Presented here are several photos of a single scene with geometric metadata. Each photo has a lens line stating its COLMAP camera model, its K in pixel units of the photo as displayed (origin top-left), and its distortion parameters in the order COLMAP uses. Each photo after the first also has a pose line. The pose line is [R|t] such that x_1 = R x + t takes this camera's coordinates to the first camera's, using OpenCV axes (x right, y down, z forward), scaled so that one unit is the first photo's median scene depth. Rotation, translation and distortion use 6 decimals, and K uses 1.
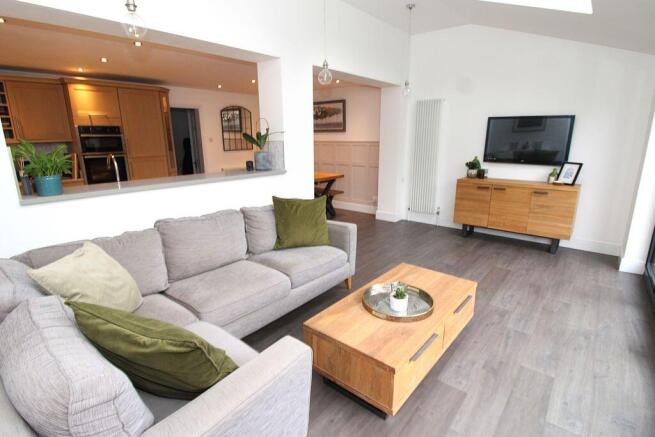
lens RADIAL K [[336.6, 0, 323.7], [0, 336.6, 220.5], [0, 0, 1]] dist [-0.000720, -0.001857]
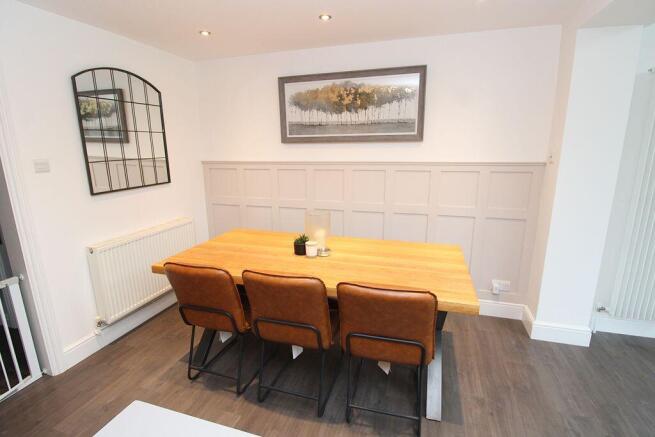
lens RADIAL K [[336.6, 0, 332.4], [0, 336.6, 218.4], [0, 0, 1]] dist [-0.000720, -0.001857]
pose [[0.921298, -0.085774, 0.379280, -0.212951], [0.098255, 0.995068, -0.013634, -0.163143], [-0.376240, 0.049828, 0.925182, 0.621626]]
